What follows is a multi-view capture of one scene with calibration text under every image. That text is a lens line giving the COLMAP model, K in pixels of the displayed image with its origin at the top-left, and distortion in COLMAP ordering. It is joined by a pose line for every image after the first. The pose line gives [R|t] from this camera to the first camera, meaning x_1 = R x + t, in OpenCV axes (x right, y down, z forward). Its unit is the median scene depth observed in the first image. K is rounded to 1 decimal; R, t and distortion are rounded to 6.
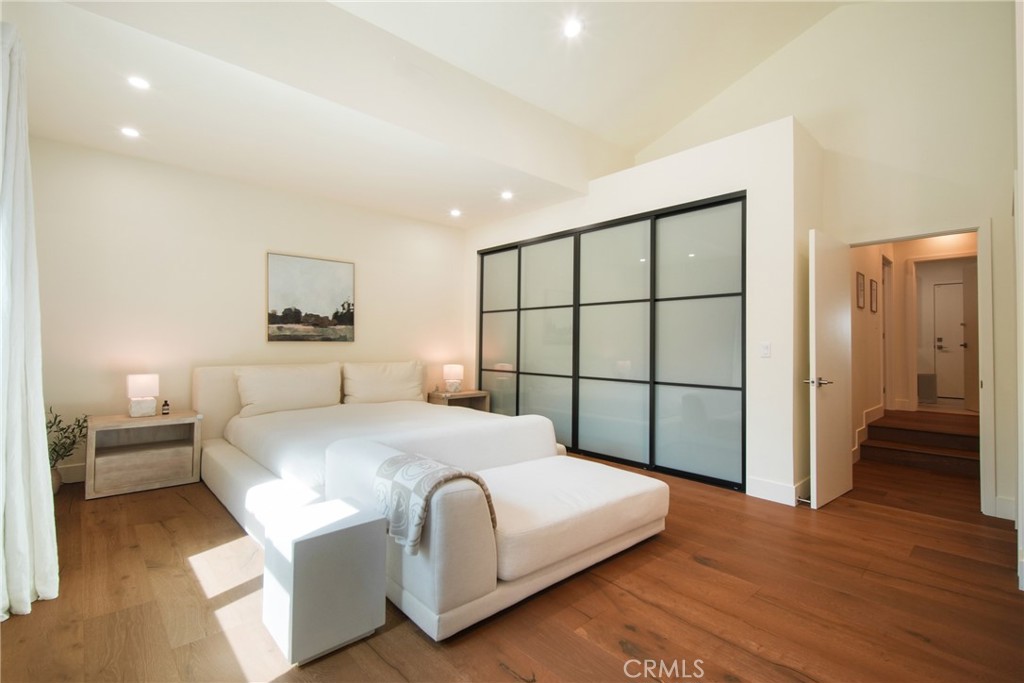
lens RADIAL K [[459.6, 0, 513.7], [0, 459.6, 342.0], [0, 0, 1]] dist [-0.000268, -0.002060]
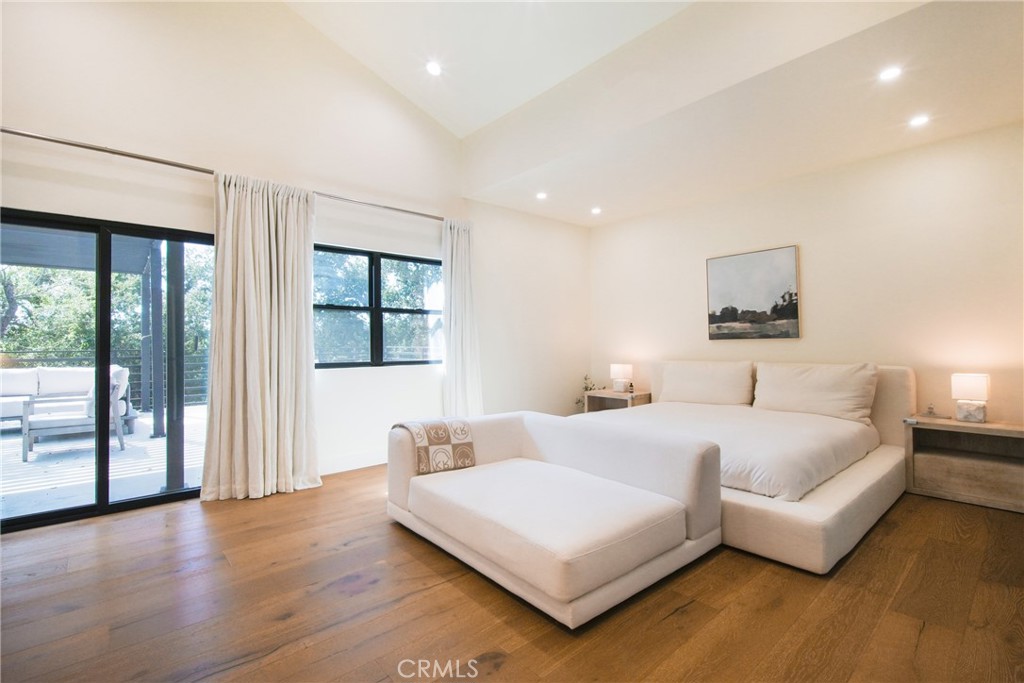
lens RADIAL K [[459.6, 0, 514.0], [0, 459.6, 345.0], [0, 0, 1]] dist [-0.000268, -0.002060]
pose [[-0.014224, -0.006825, -0.999876, 0.543974], [0.015971, 0.999848, -0.007052, 0.010763], [0.999771, -0.016069, -0.014113, 0.526070]]
